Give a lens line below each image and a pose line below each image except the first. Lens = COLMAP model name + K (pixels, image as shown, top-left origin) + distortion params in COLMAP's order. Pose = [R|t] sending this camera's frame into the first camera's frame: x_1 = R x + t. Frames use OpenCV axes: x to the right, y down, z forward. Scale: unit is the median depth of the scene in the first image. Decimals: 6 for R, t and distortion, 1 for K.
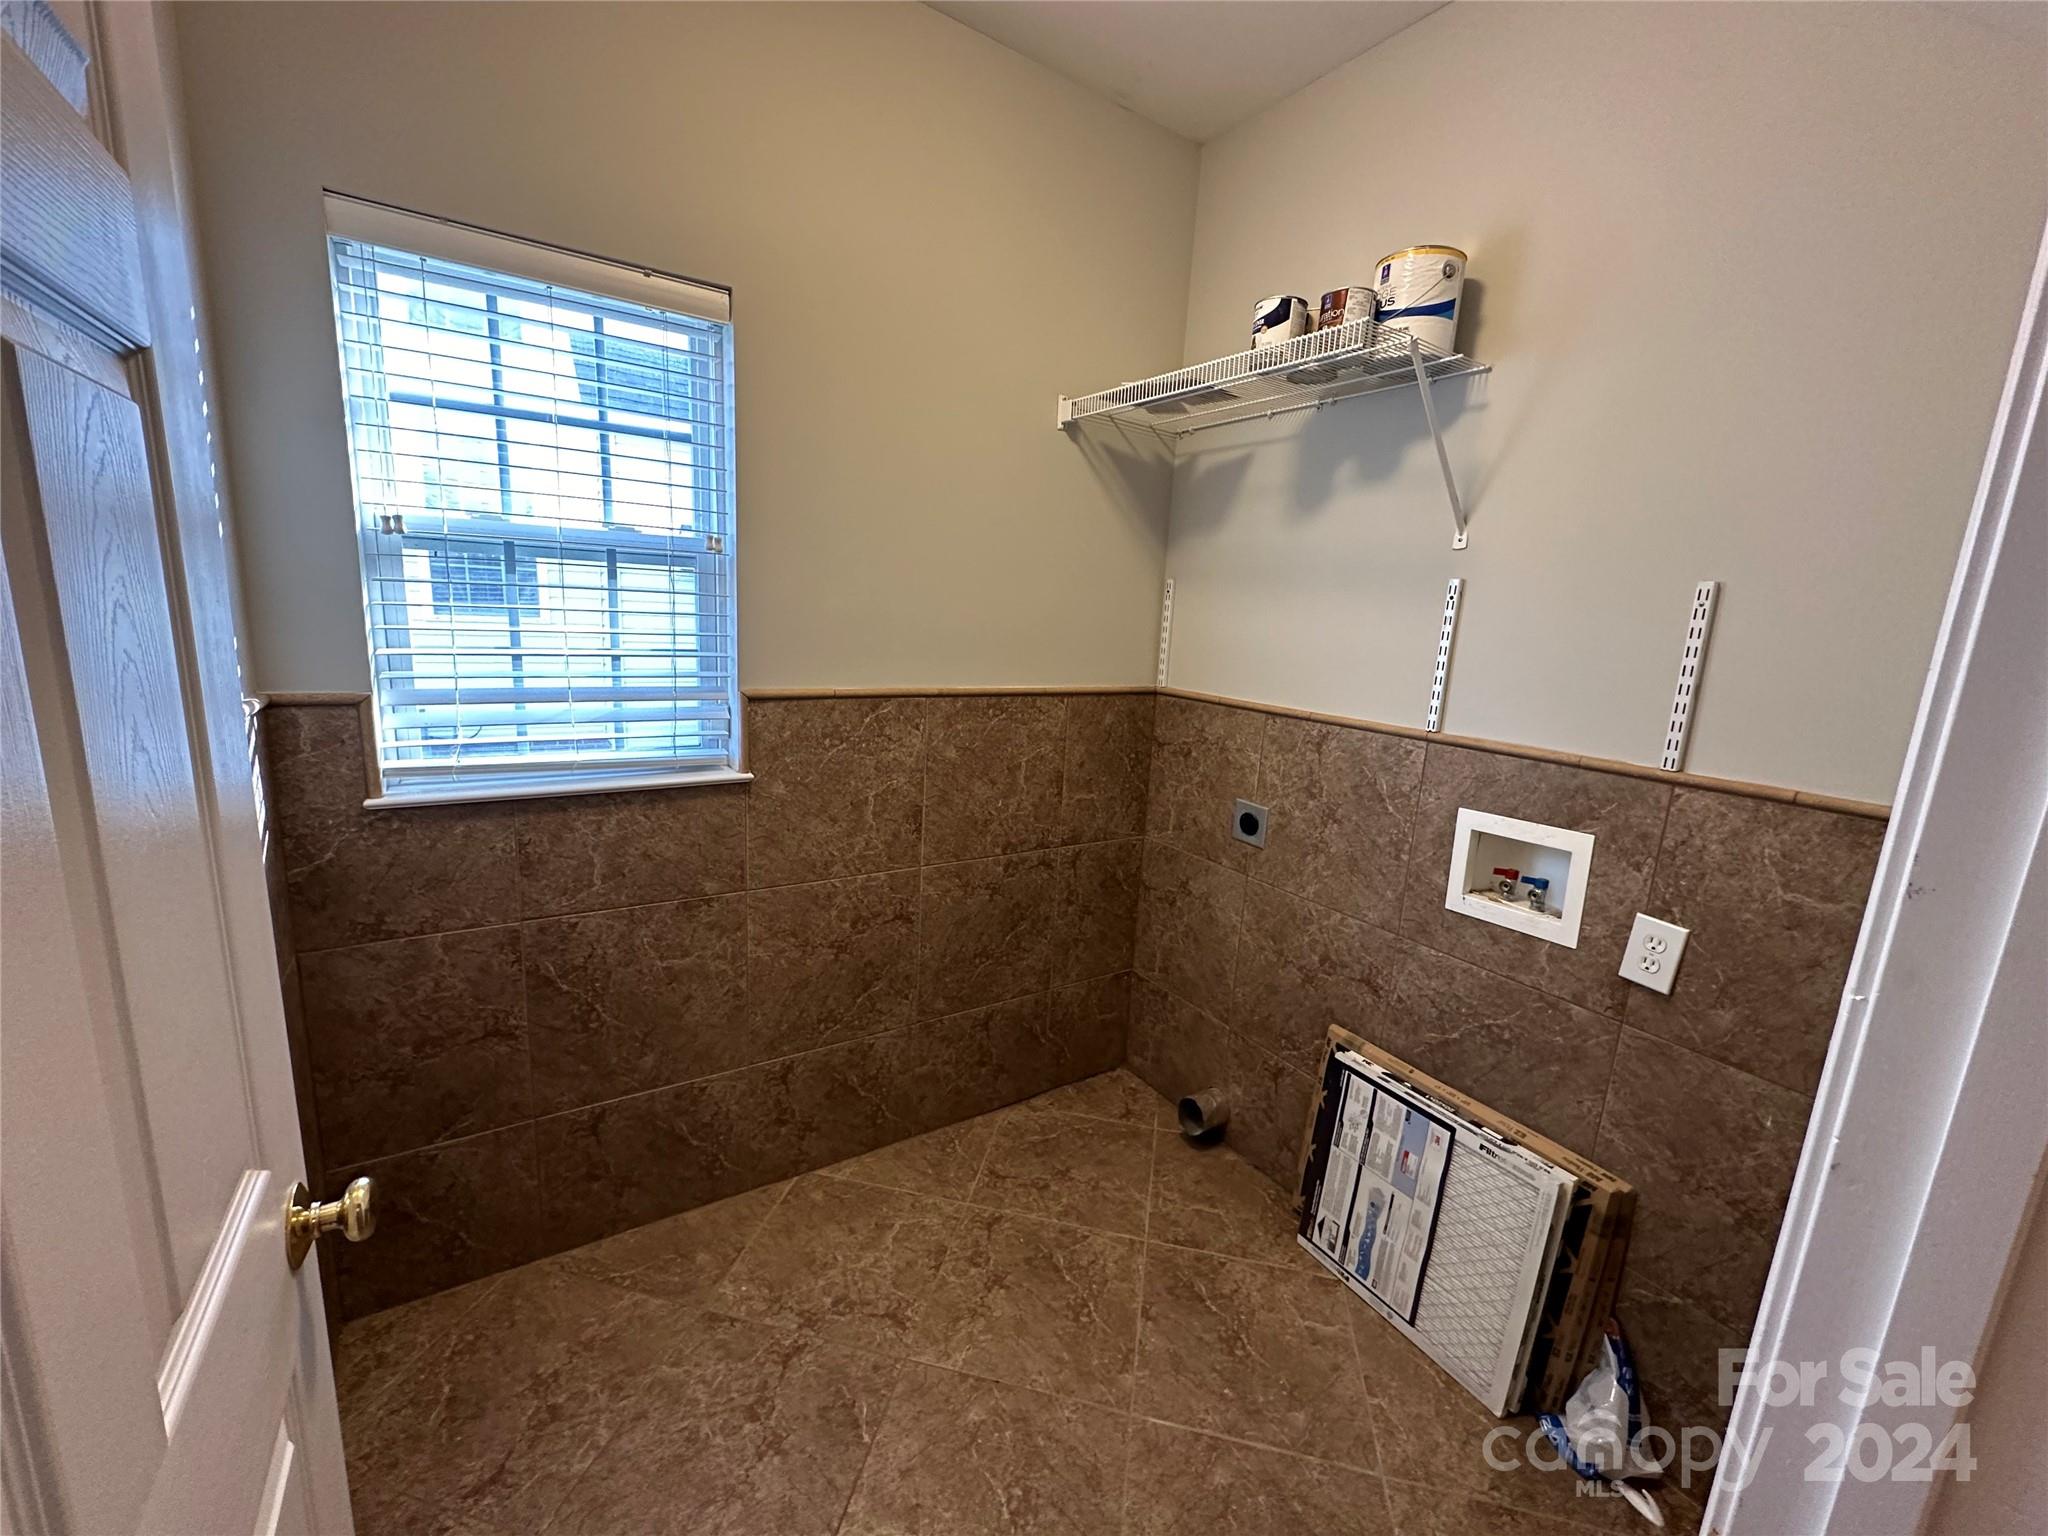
lens RADIAL K [[818.4, 0, 1025.1], [0, 818.4, 767.7], [0, 0, 1]] dist [-0.001399, 0.000126]
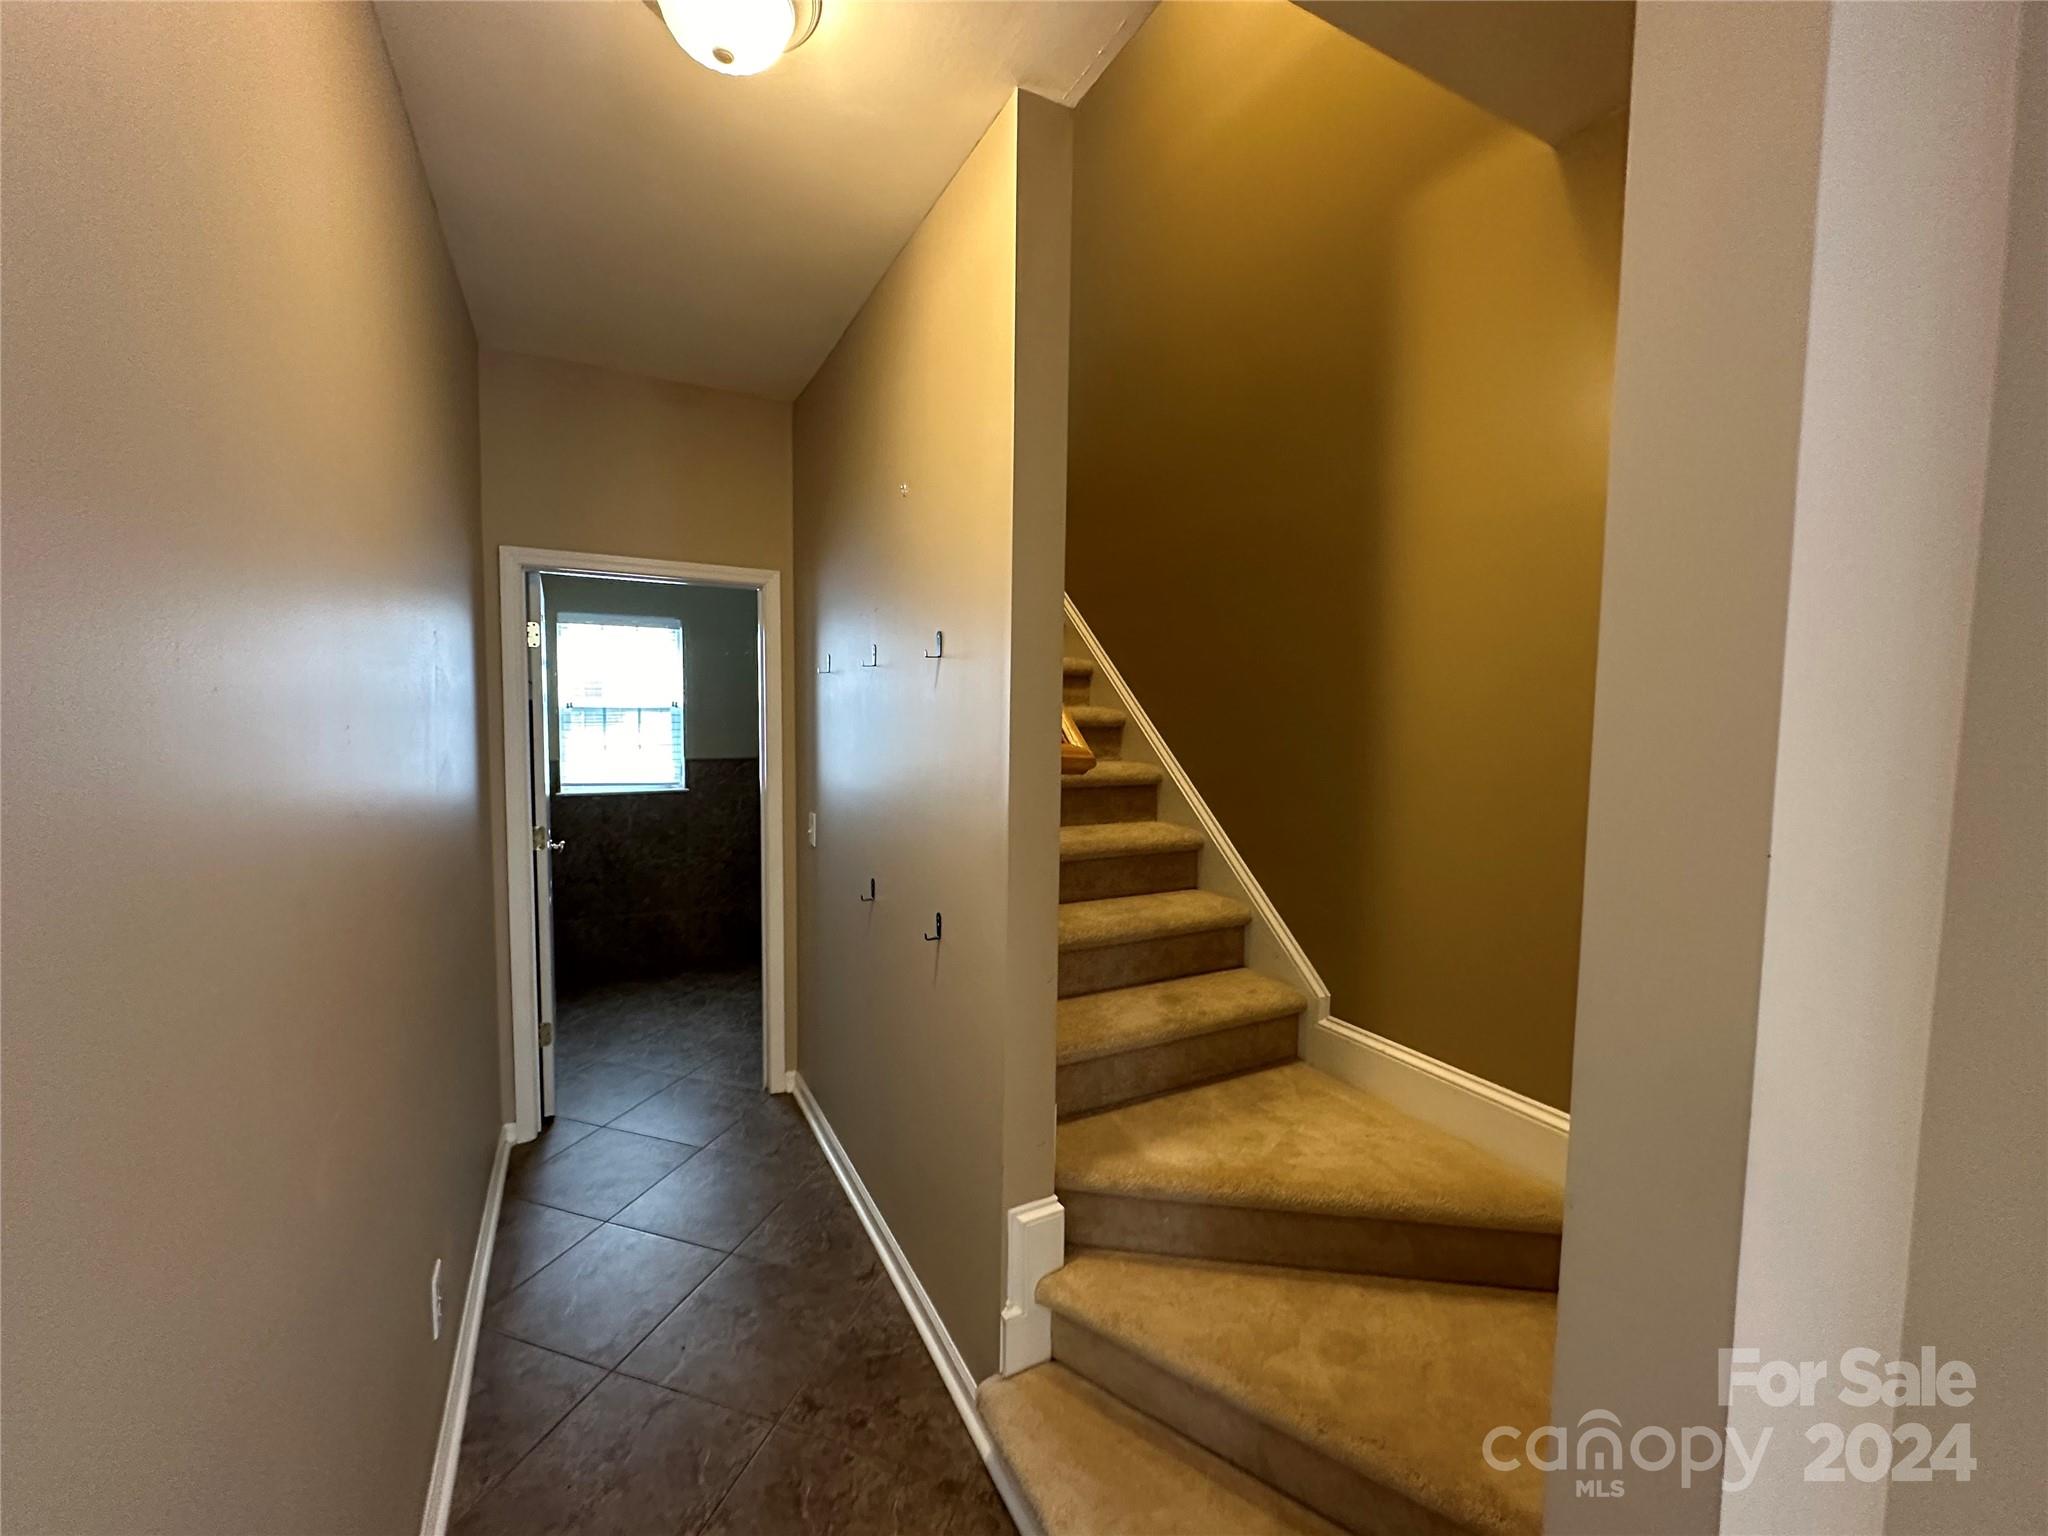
lens RADIAL K [[818.4, 0, 1025.1], [0, 818.4, 767.7], [0, 0, 1]] dist [-0.001399, 0.000126]
pose [[0.996095, -0.034199, -0.081391, 0.970878], [0.022953, 0.990539, -0.135300, 0.324713], [0.085248, 0.132904, 0.987456, -1.531526]]
